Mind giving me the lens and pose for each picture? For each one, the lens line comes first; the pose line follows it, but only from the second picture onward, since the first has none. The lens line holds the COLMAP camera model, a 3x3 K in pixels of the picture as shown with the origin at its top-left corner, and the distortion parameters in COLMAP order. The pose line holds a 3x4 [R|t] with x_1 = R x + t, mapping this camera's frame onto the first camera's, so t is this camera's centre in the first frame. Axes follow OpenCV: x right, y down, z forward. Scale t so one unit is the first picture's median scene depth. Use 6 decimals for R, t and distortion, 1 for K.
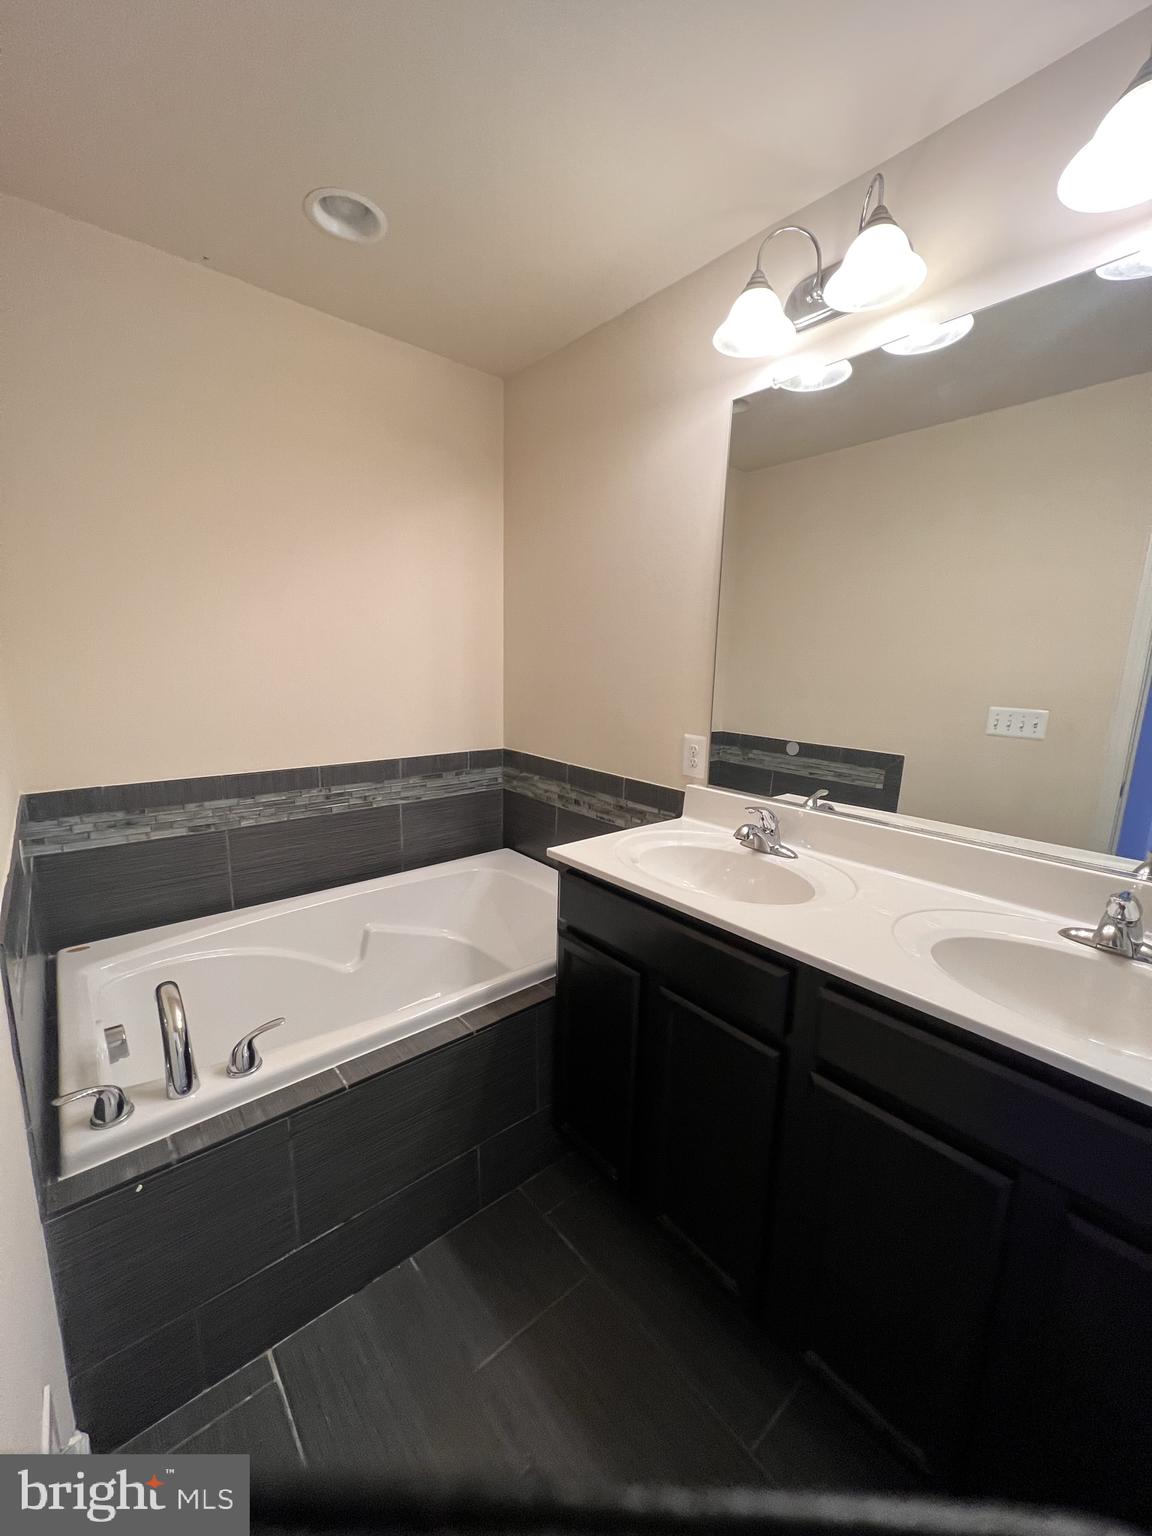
lens RADIAL K [[612.4, 0, 580.4], [0, 612.4, 774.6], [0, 0, 1]] dist [-0.002221, 0.000350]
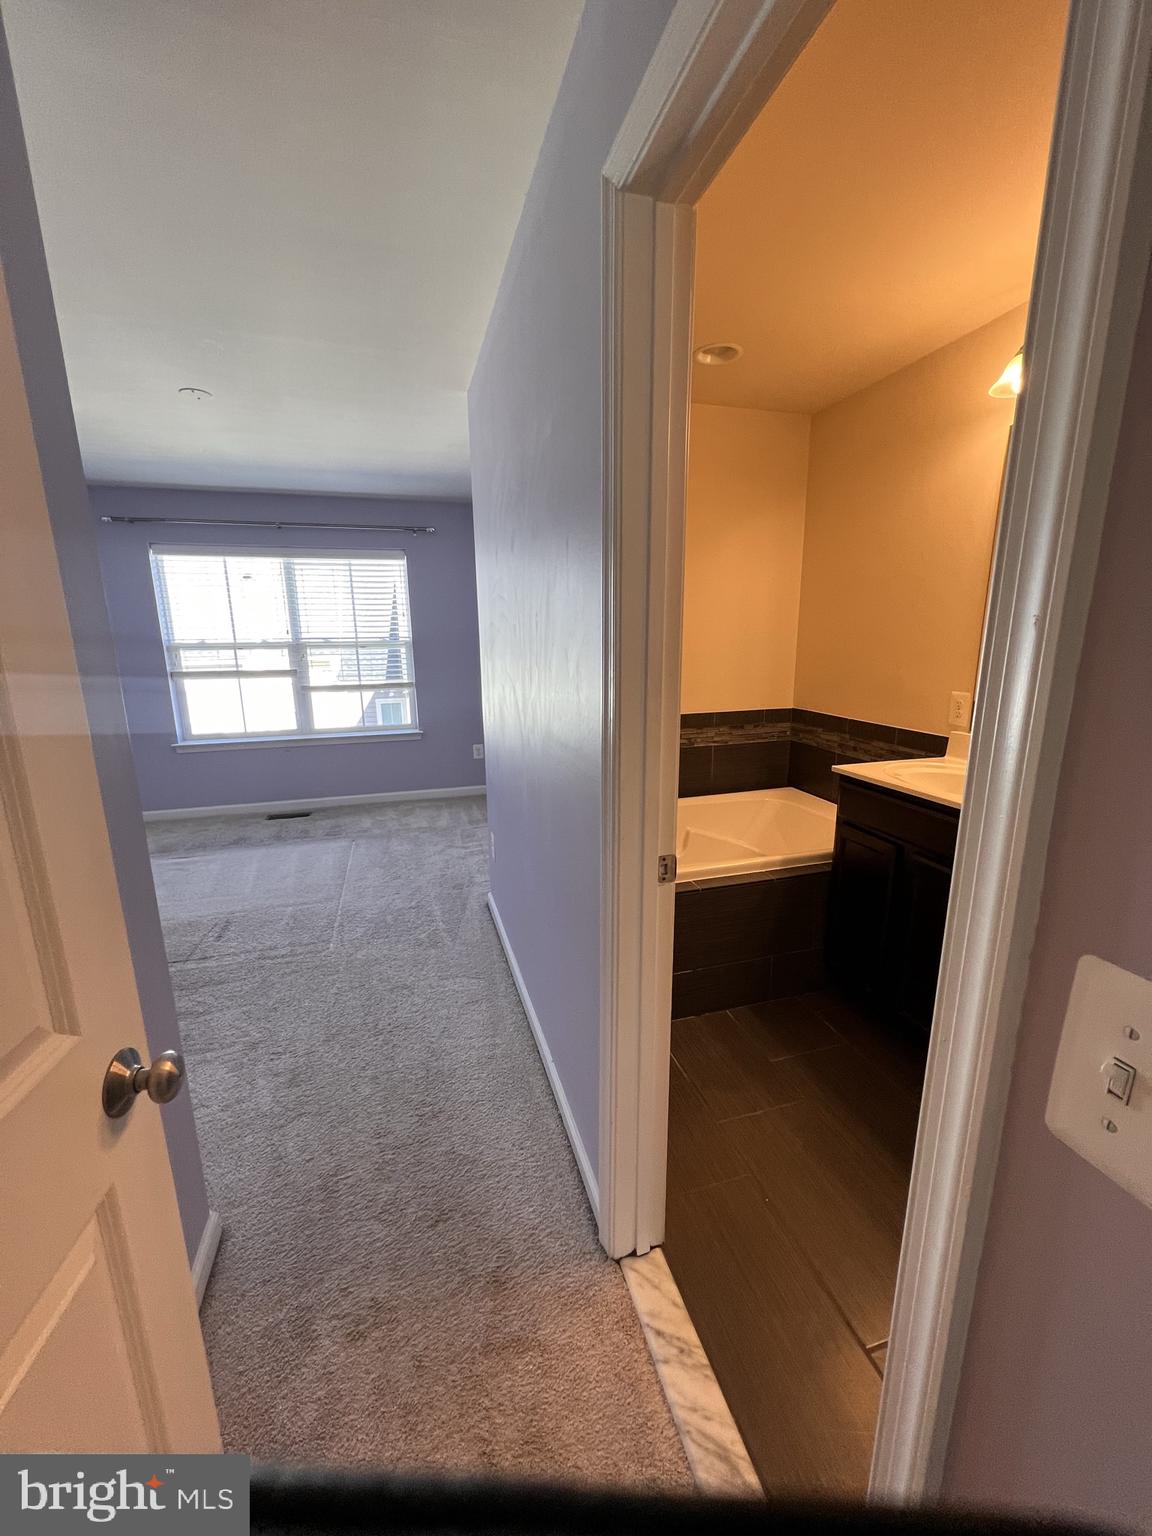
lens RADIAL K [[612.4, 0, 574.4], [0, 612.4, 775.4], [0, 0, 1]] dist [-0.002221, 0.000350]
pose [[0.907960, 0.058610, -0.414938, -0.002760], [-0.044106, 0.998037, 0.044460, 0.065683], [0.416730, -0.022067, 0.908763, -0.370005]]
